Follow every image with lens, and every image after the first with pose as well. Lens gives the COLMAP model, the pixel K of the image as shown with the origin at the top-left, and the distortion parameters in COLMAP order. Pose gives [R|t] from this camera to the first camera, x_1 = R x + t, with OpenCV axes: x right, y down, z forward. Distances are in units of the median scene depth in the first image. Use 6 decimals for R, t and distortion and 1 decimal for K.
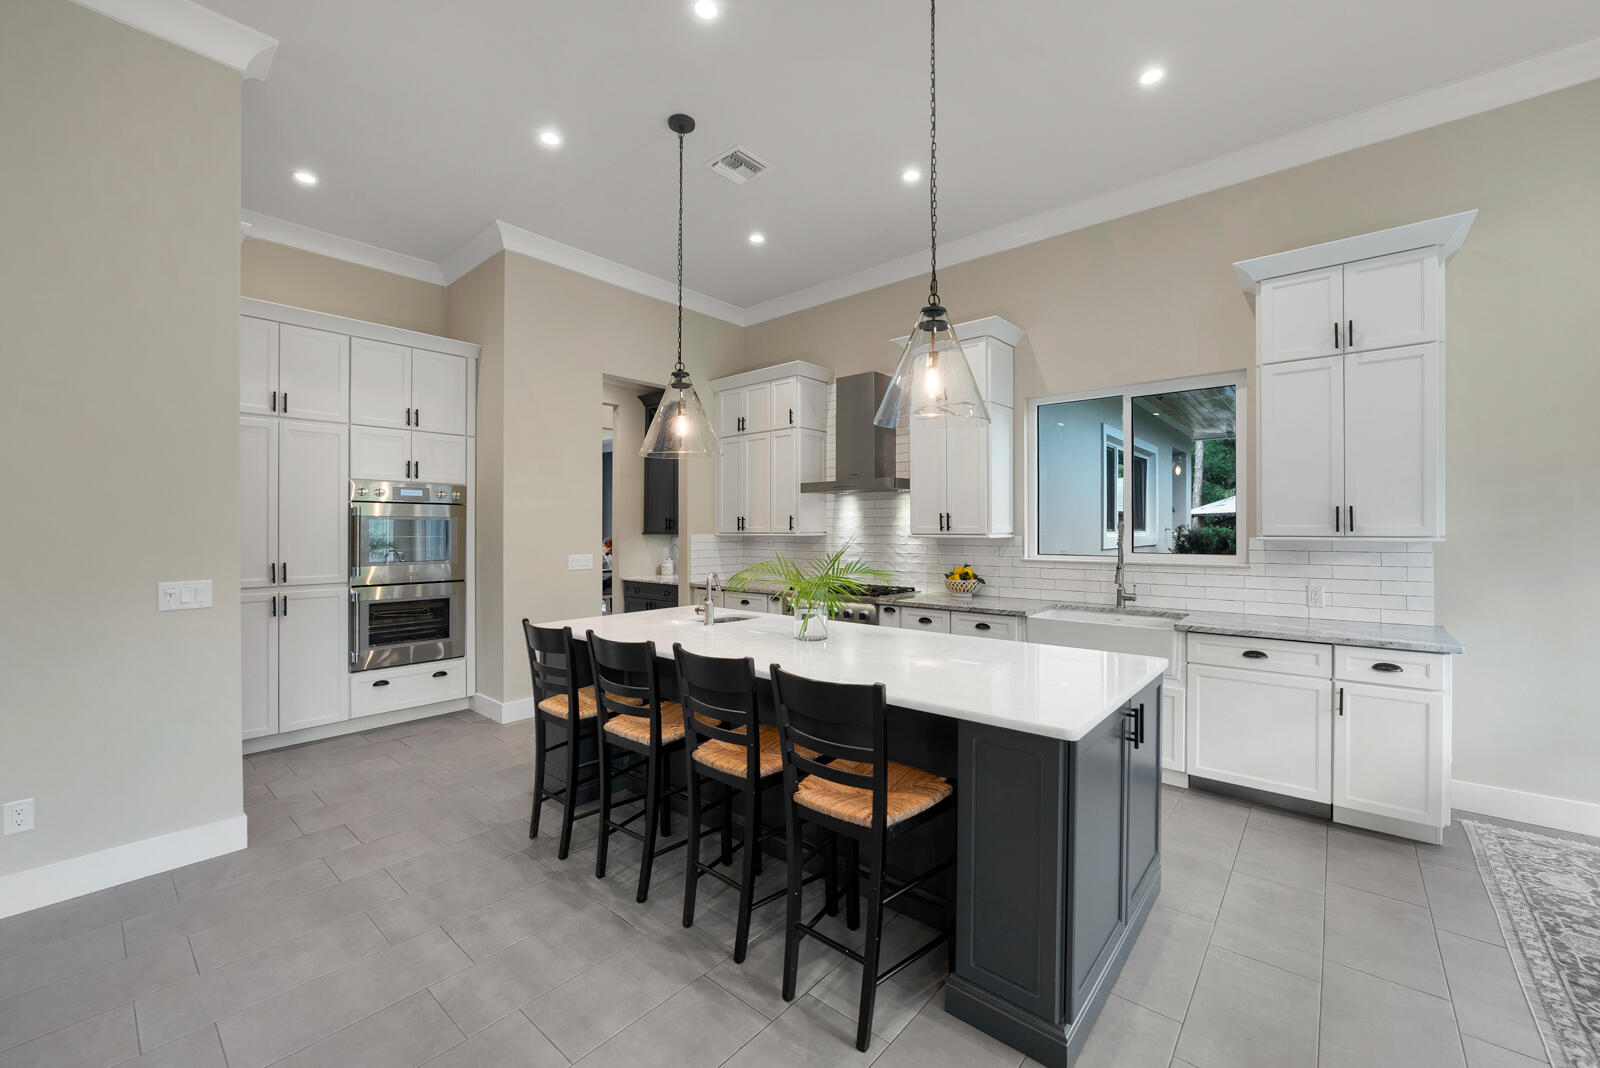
lens RADIAL K [[641.7, 0, 819.6], [0, 641.7, 530.7], [0, 0, 1]] dist [-0.008170, 0.000377]
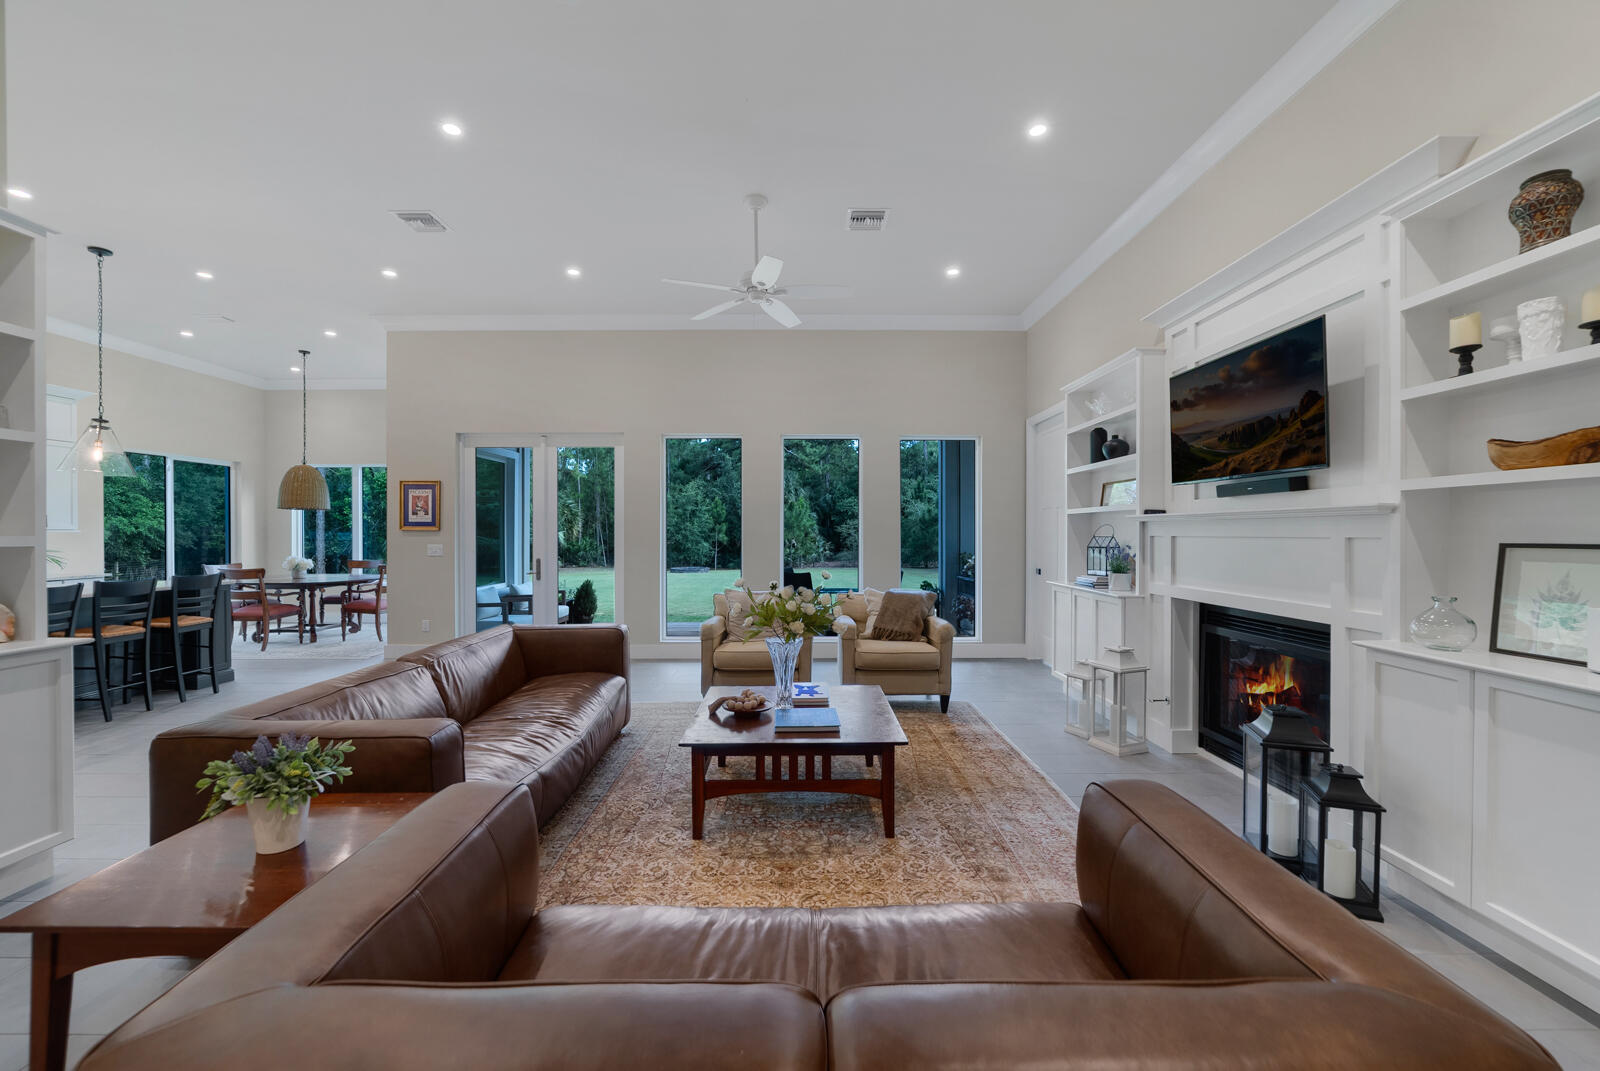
lens RADIAL K [[634.5, 0, 800.5], [0, 634.5, 532.2], [0, 0, 1]] dist [-0.002800, 0.000005]
pose [[-0.634449, 0.003494, 0.772956, -1.822996], [0.006134, 0.999981, 0.000515, 0.026023], [-0.772940, 0.005068, -0.634459, 0.333671]]
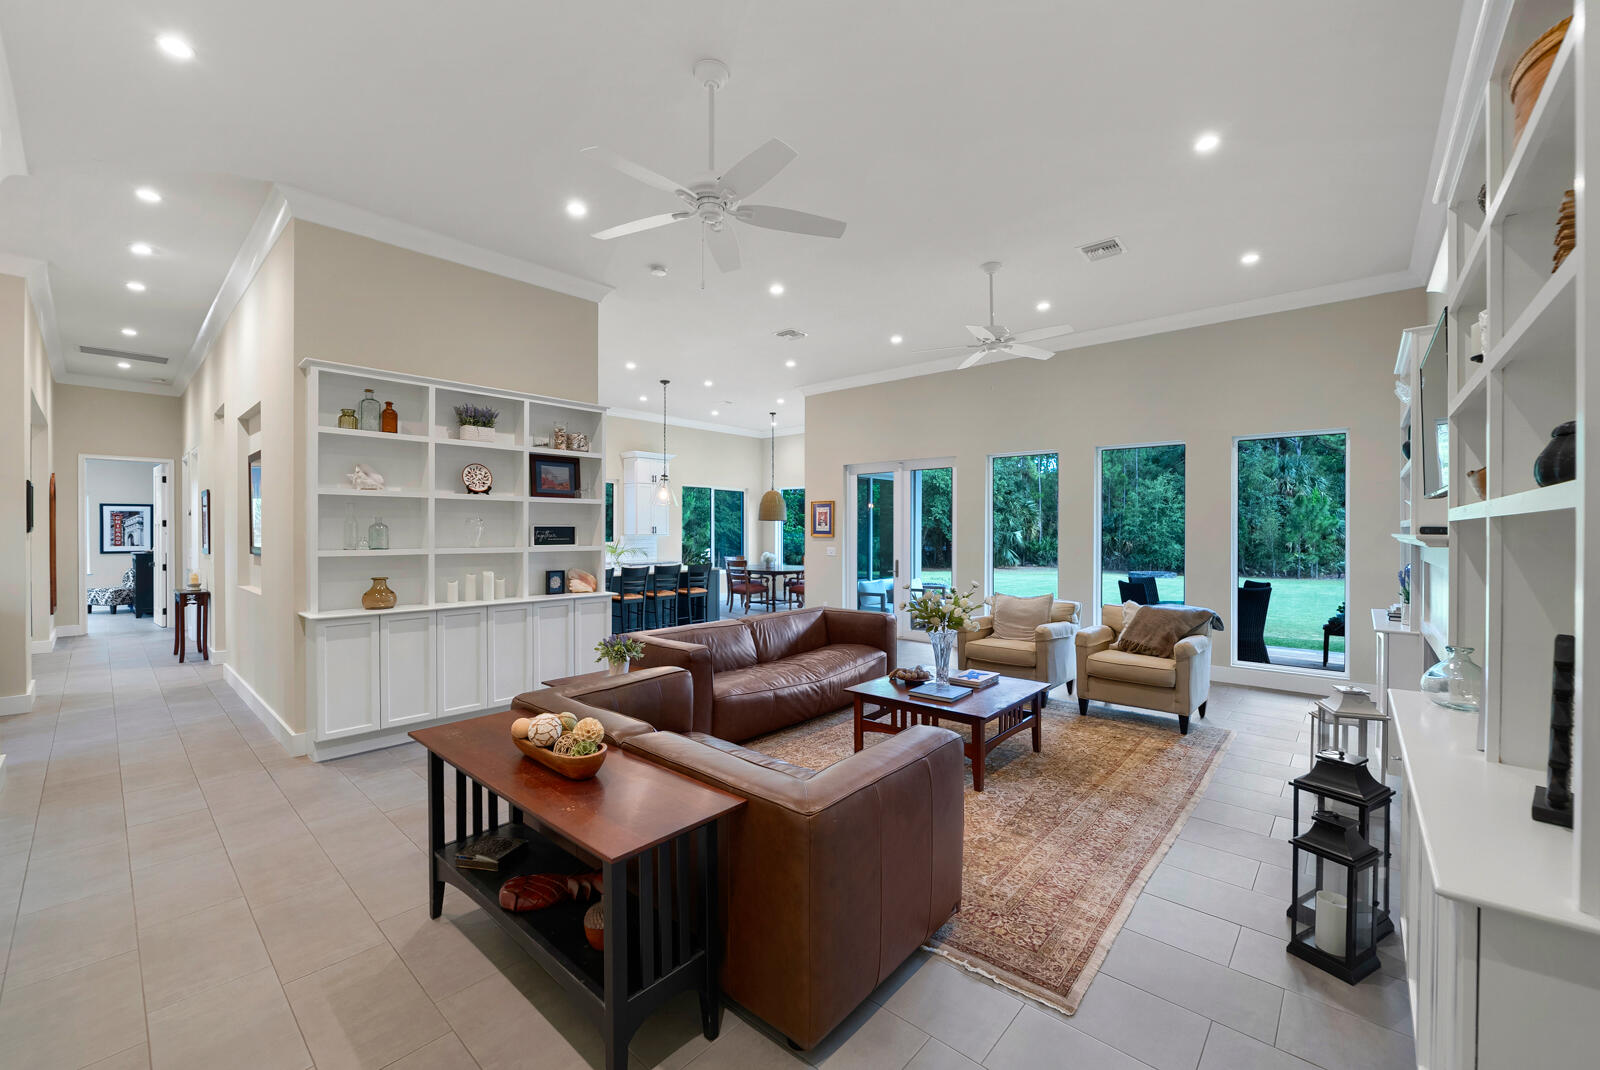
lens RADIAL K [[642.1, 0, 802.7], [0, 642.1, 526.7], [0, 0, 1]] dist [-0.001873, -0.000042]
pose [[0.031494, 0.008275, 0.999470, -2.249927], [0.002935, 0.999961, -0.008371, -0.002528], [-0.999500, 0.003197, 0.031468, 0.042828]]
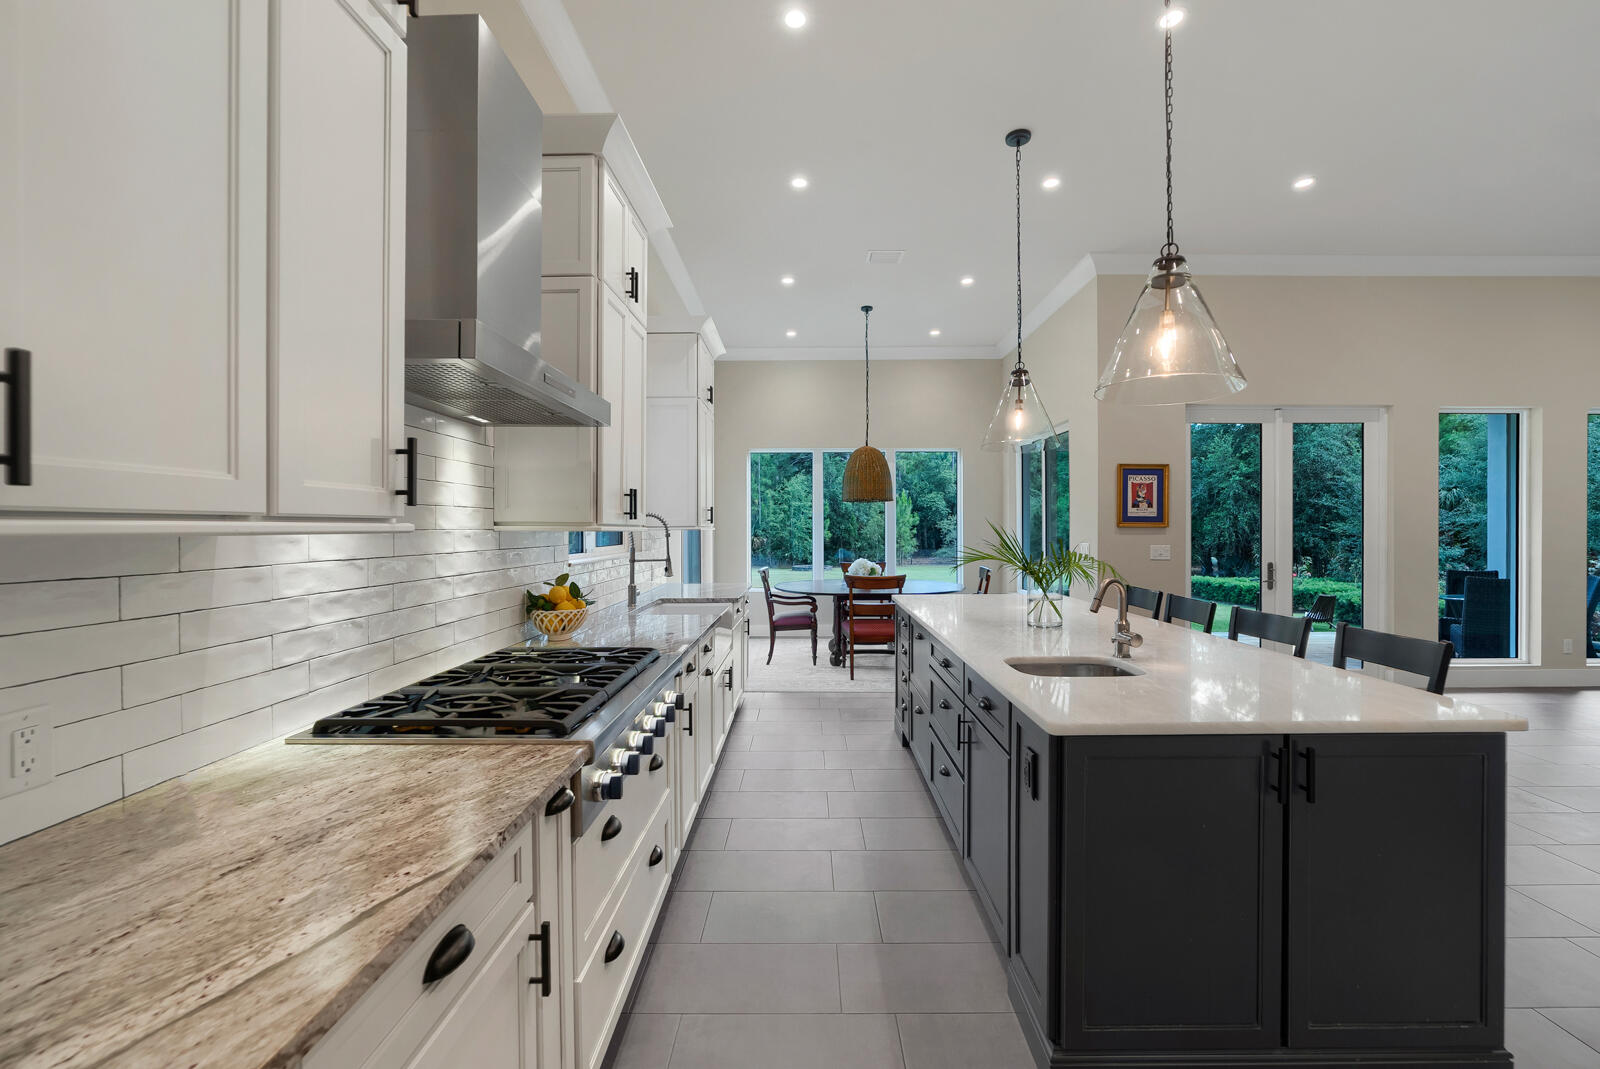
lens RADIAL K [[642.1, 0, 802.7], [0, 642.1, 526.2], [0, 0, 1]] dist [-0.001873, -0.000042]
pose [[-0.634038, 0.007589, 0.773265, -0.413007], [0.008396, 0.999960, -0.002930, 0.011254], [-0.773256, 0.004634, -0.634077, 1.463694]]
